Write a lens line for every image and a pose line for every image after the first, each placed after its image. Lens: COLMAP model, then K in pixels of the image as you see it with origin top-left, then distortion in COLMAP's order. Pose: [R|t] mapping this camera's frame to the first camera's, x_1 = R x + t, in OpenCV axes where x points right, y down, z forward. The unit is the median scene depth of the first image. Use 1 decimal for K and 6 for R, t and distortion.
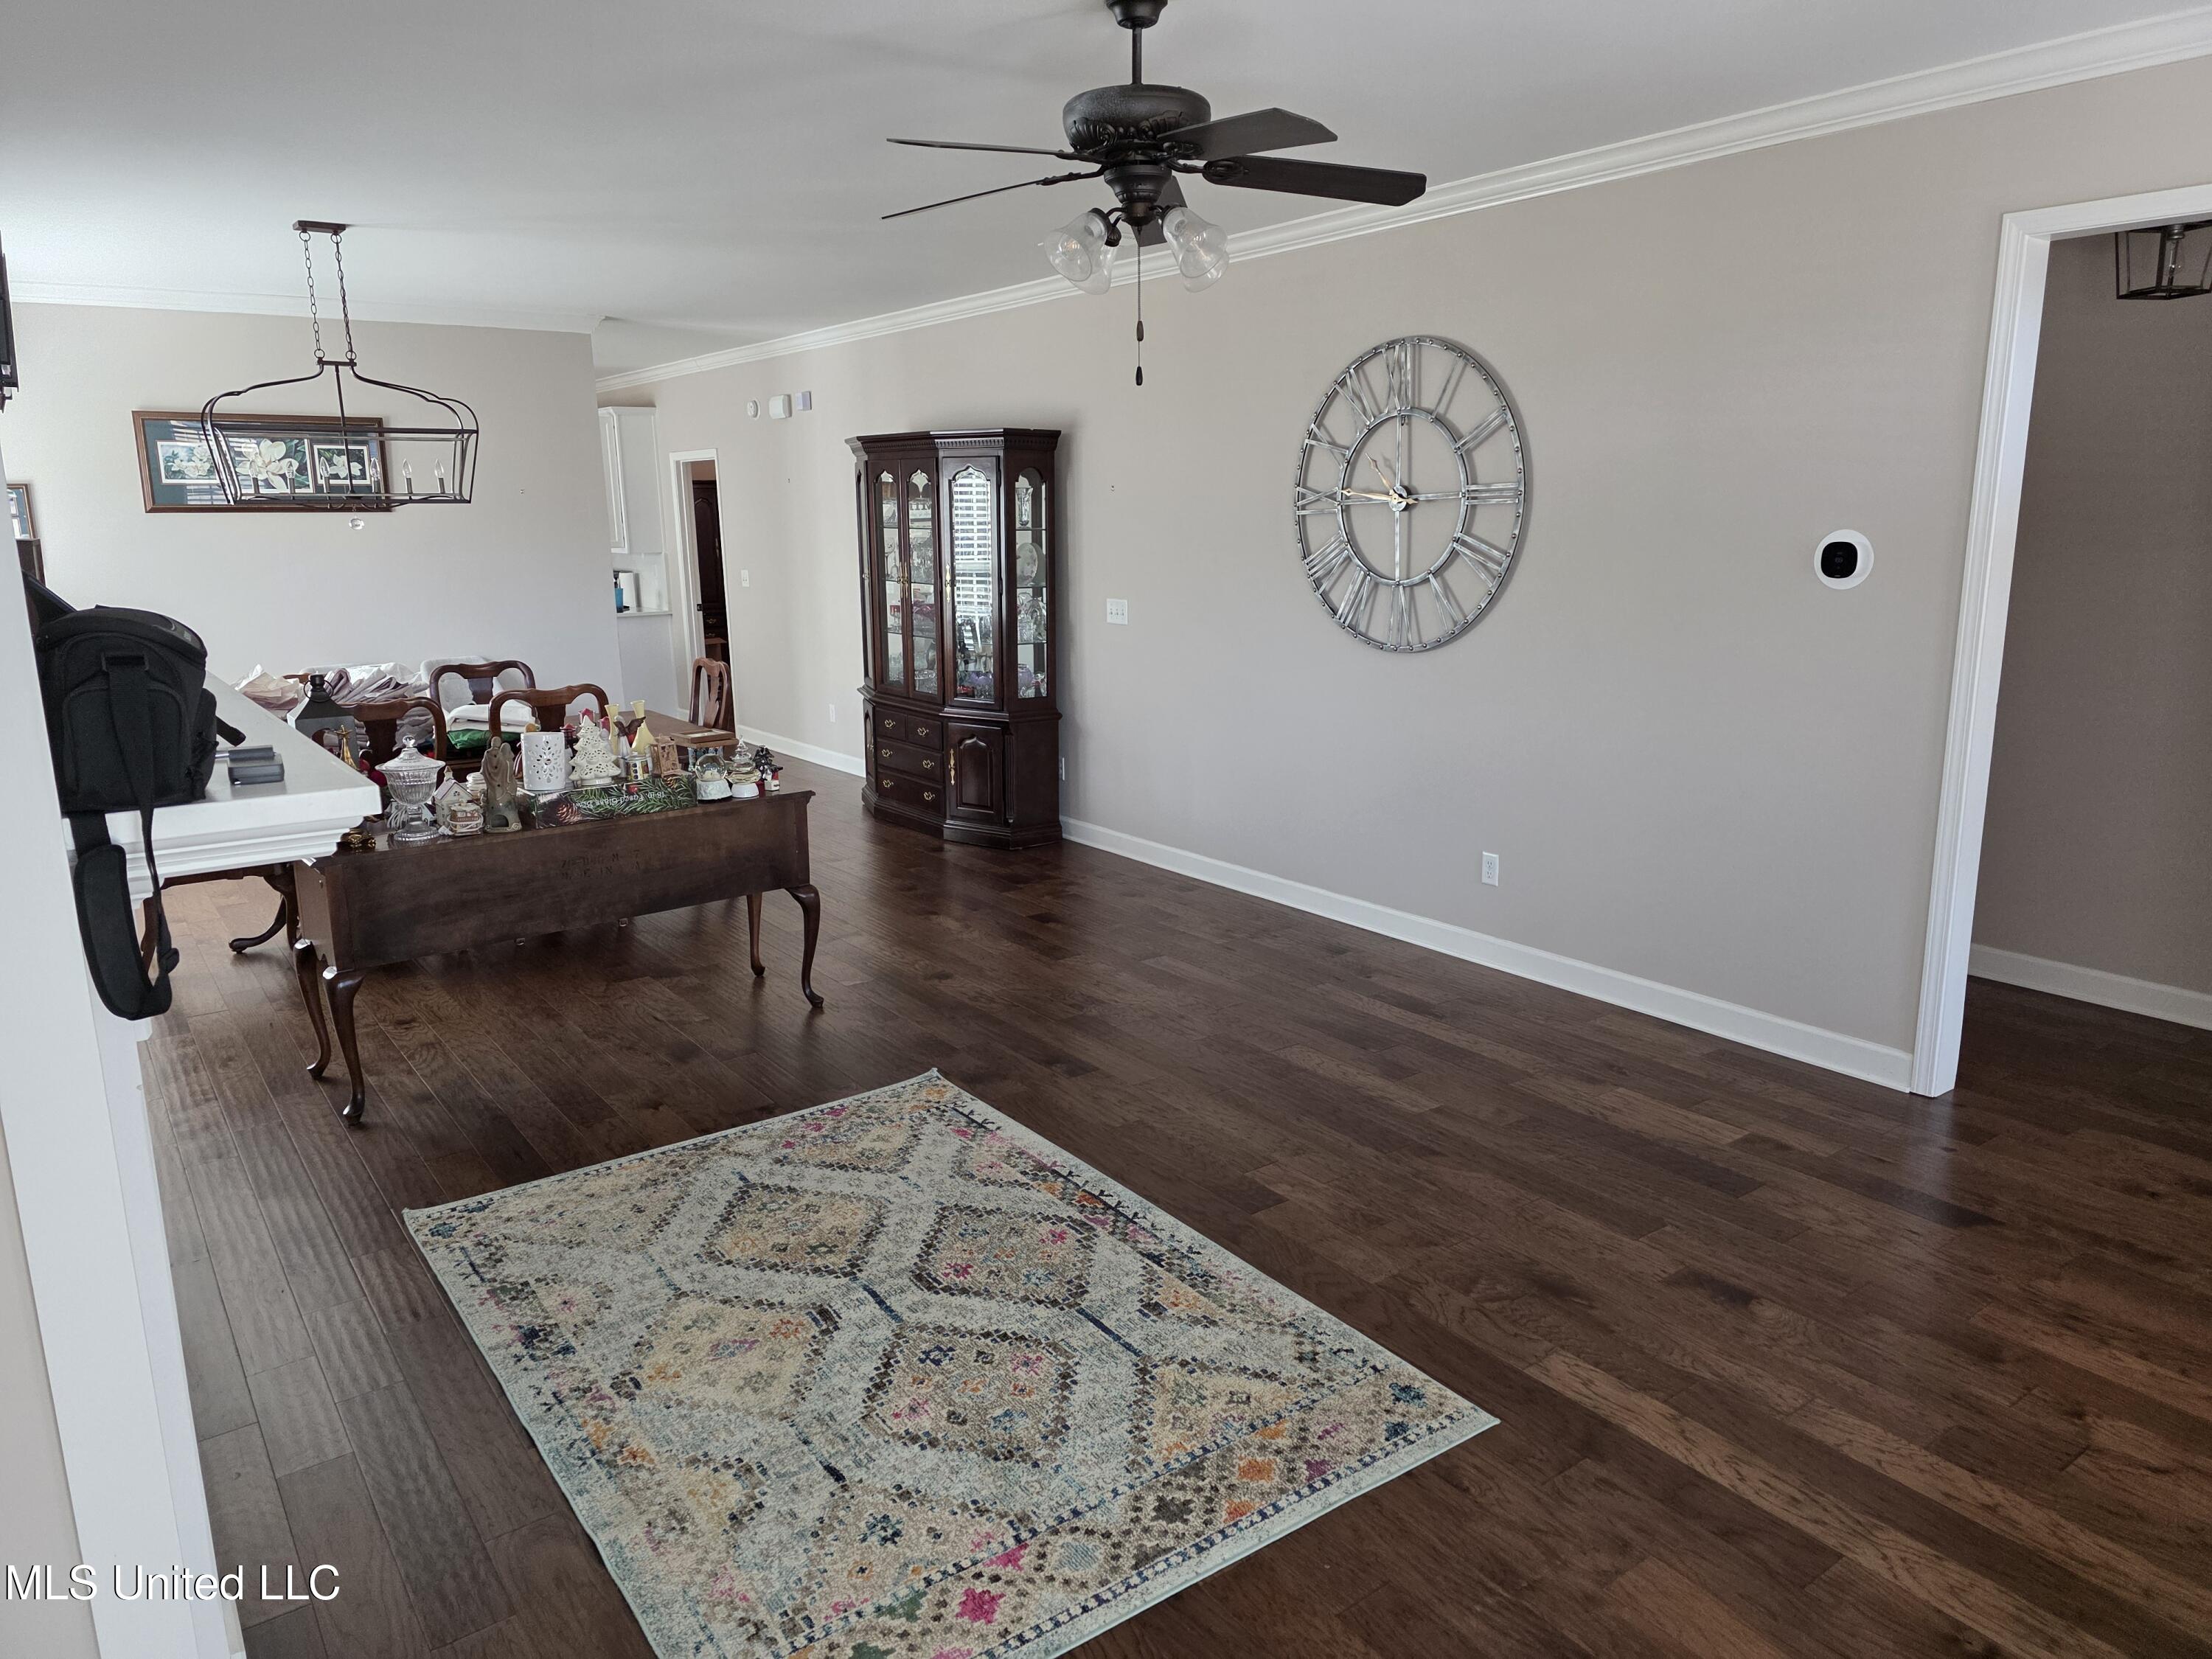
lens RADIAL K [[1477.7, 0, 1107.2], [0, 1477.7, 810.9], [0, 0, 1]] dist [0.066374, -0.058856]
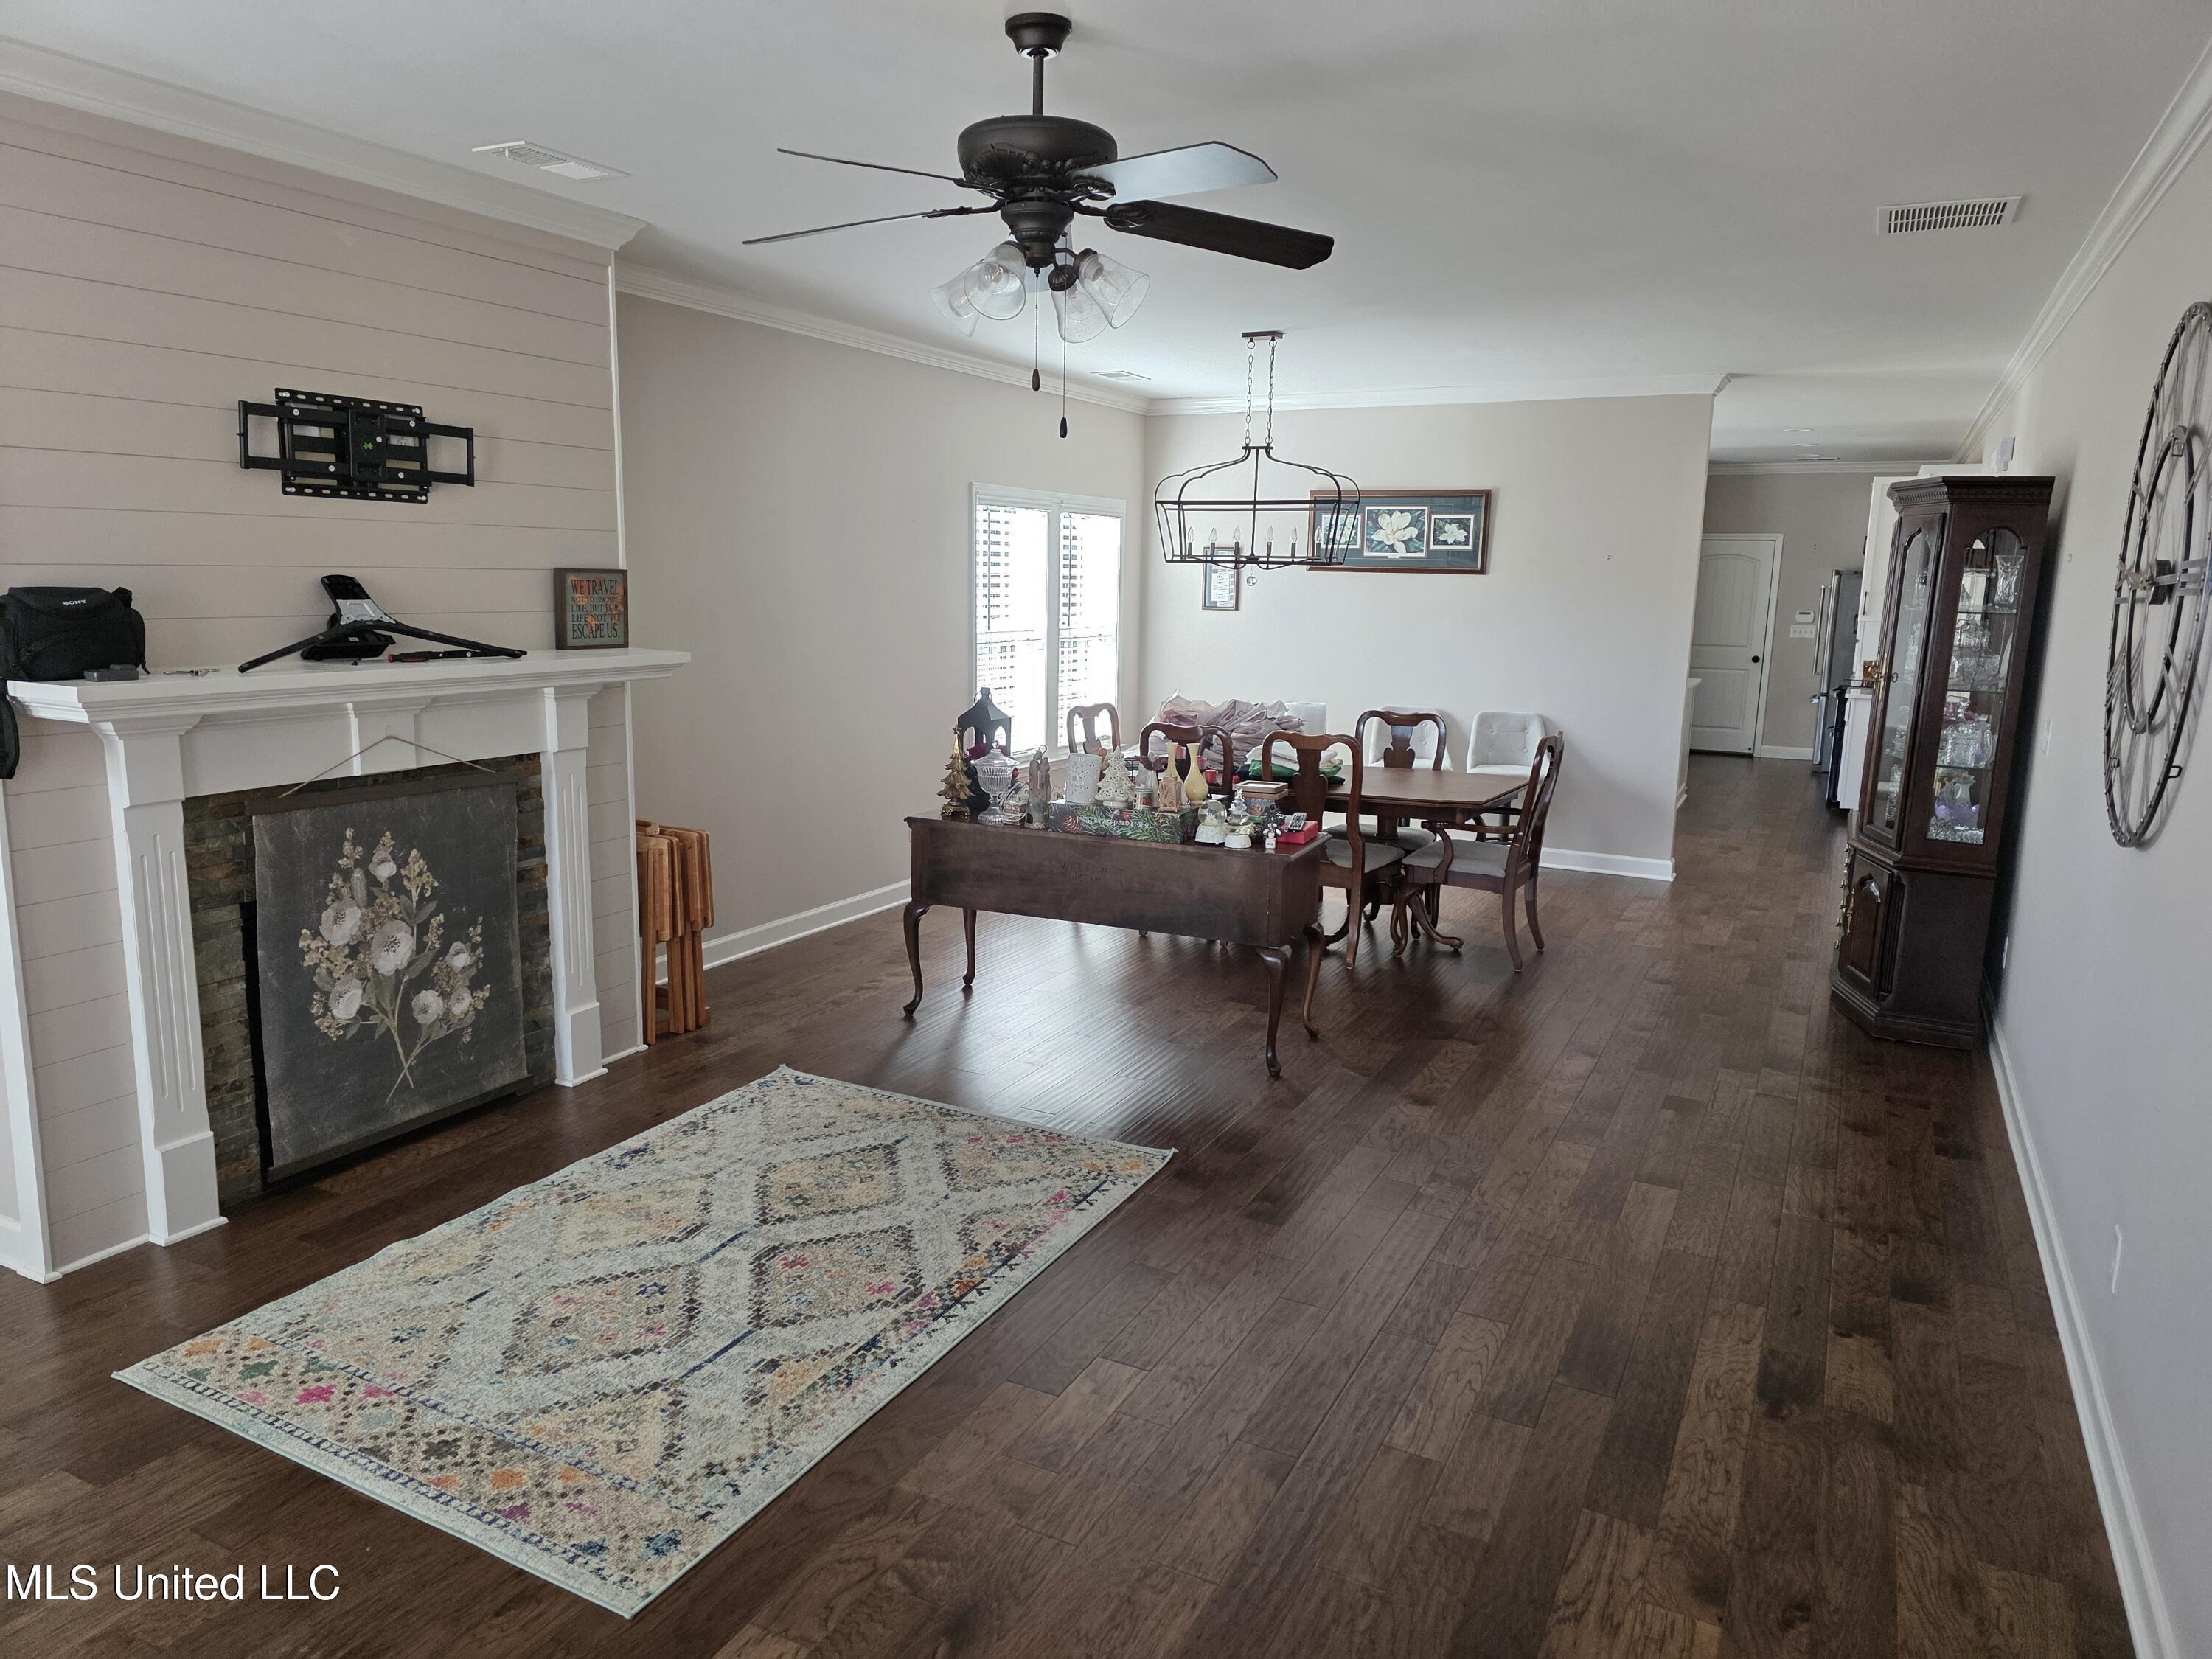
lens RADIAL K [[1477.7, 0, 1118.4], [0, 1477.7, 815.3], [0, 0, 1]] dist [0.066374, -0.058856]
pose [[0.450678, 0.172605, -0.875840, 0.859025], [-0.209414, 0.974192, 0.084230, -0.141068], [0.867776, 0.145453, 0.475193, 0.614975]]
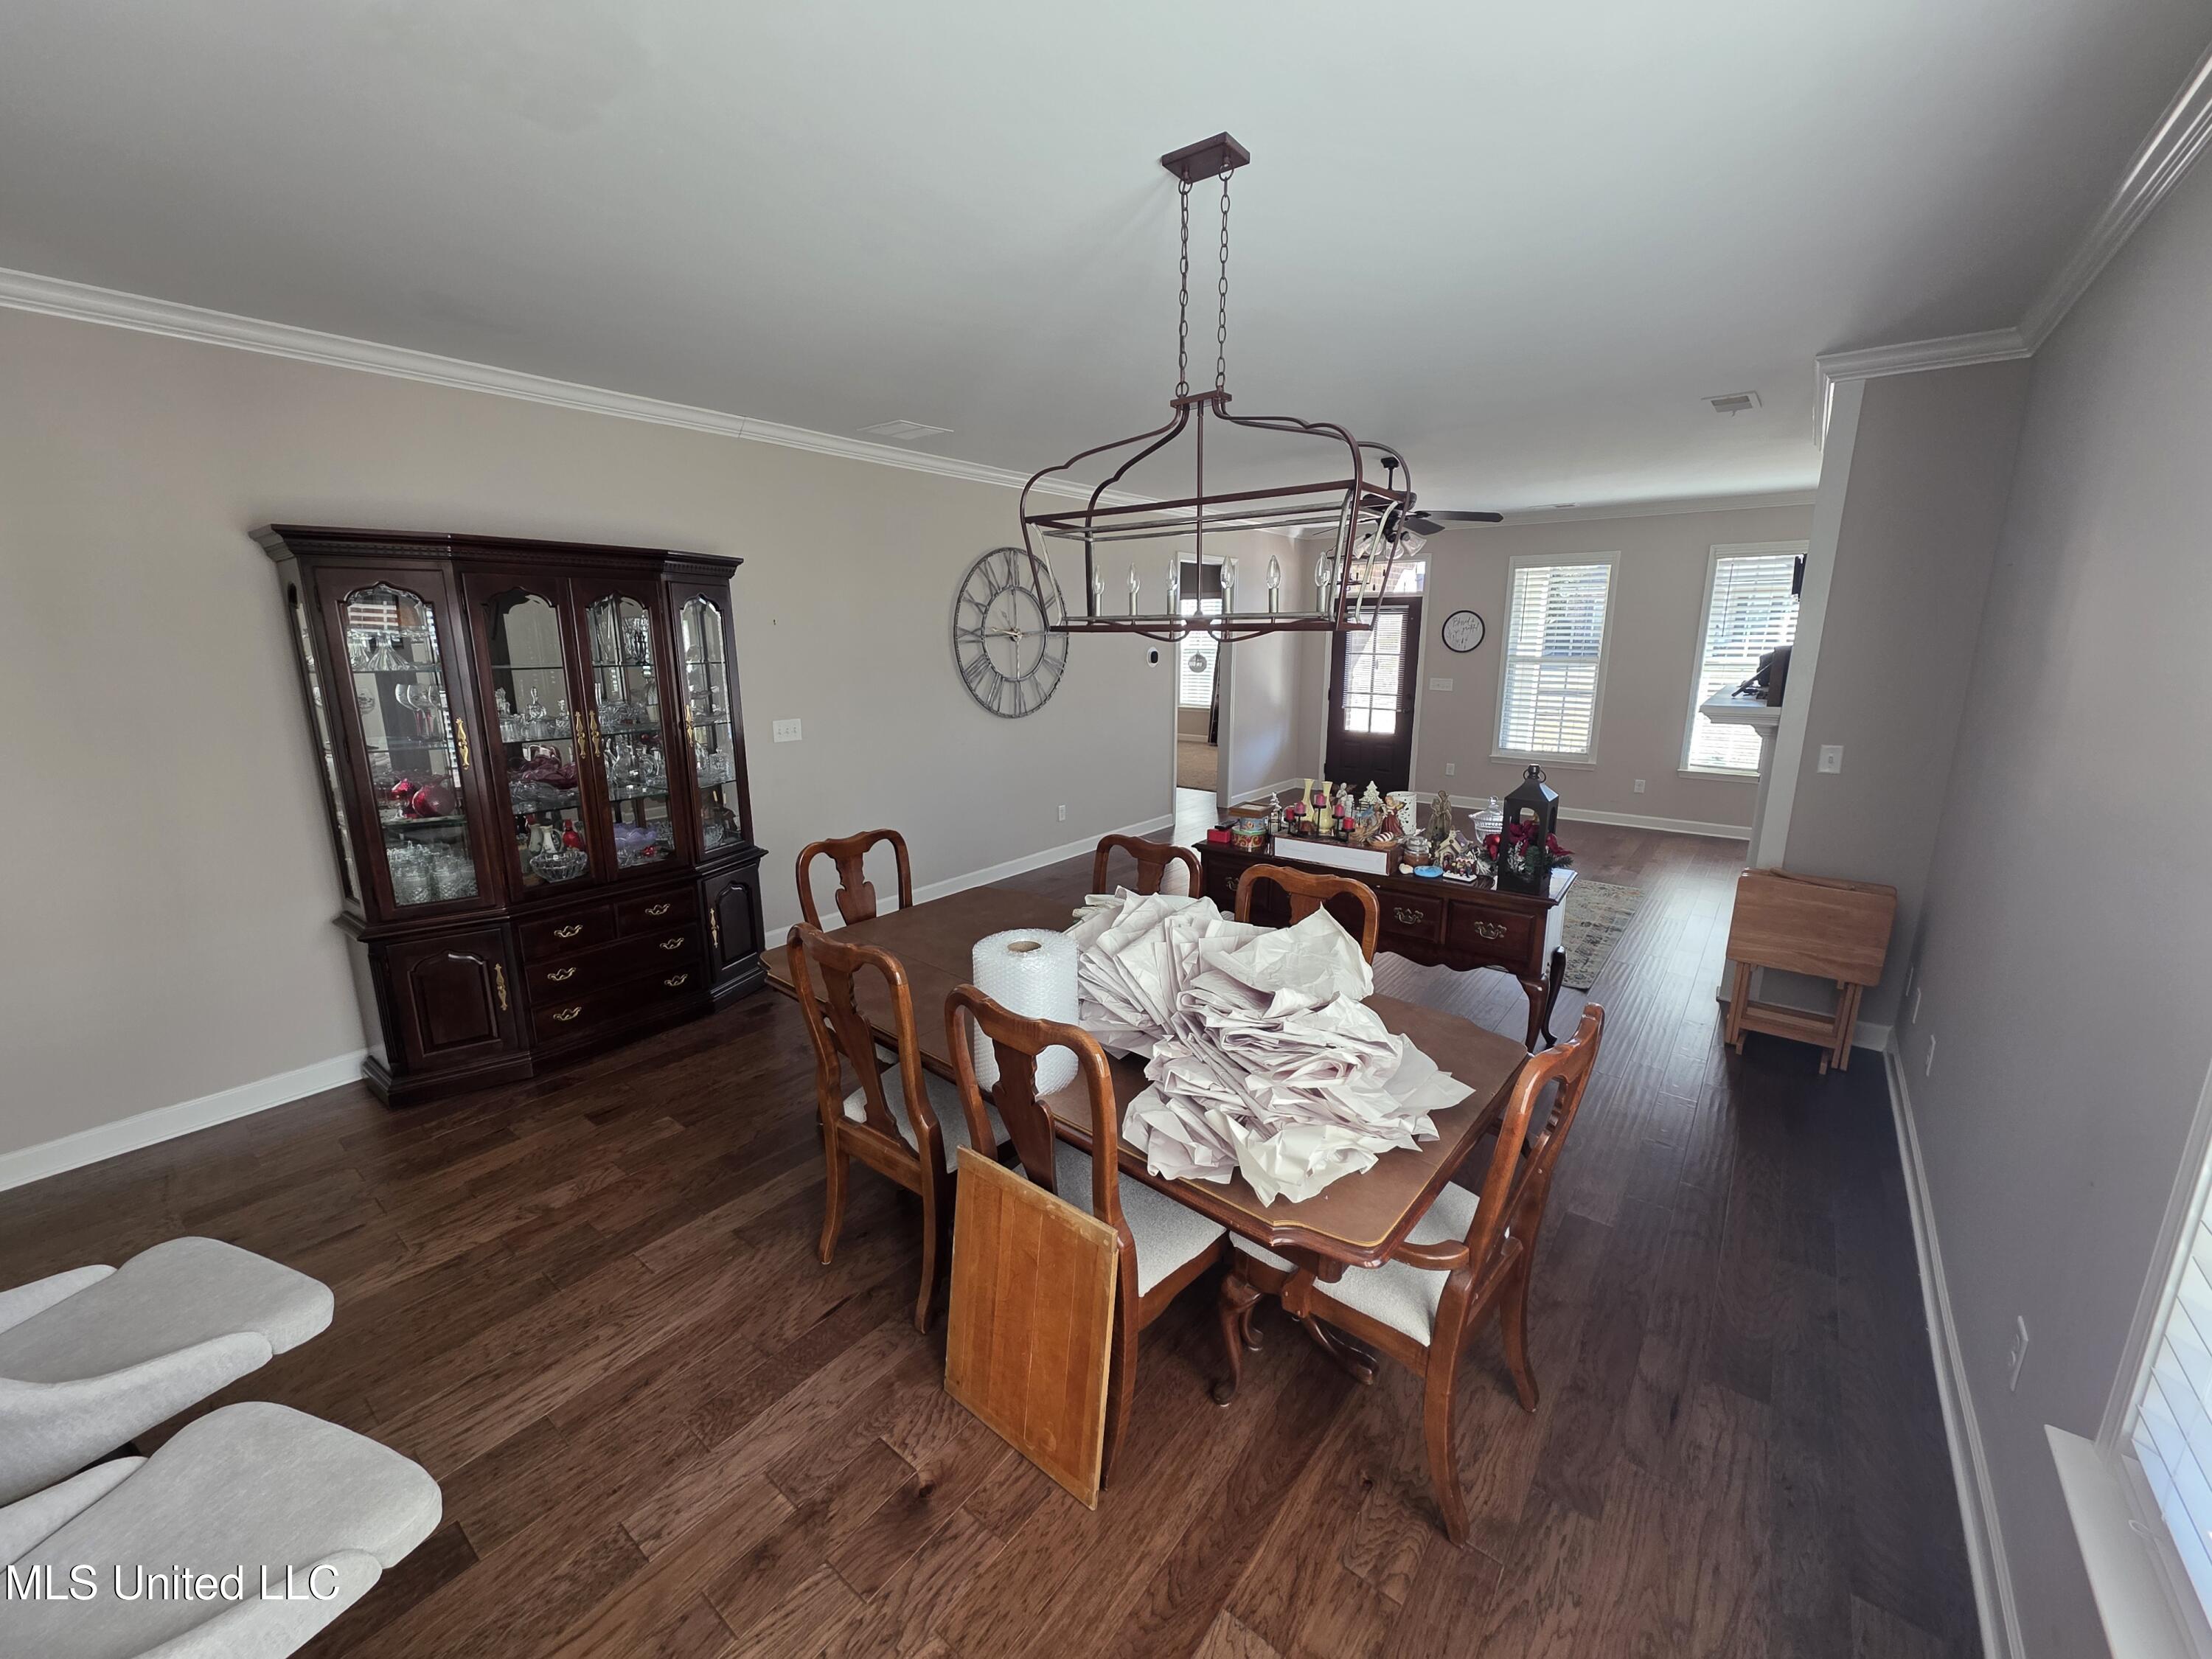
lens RADIAL K [[883.0, 0, 1103.2], [0, 883.0, 830.4], [0, 0, 1]] dist [0.003608, -0.000027]
pose [[-0.255927, -0.201438, 0.945476, -1.443221], [0.200621, 0.945687, 0.255788, -0.379253], [-0.945649, 0.255146, -0.201614, 1.875867]]
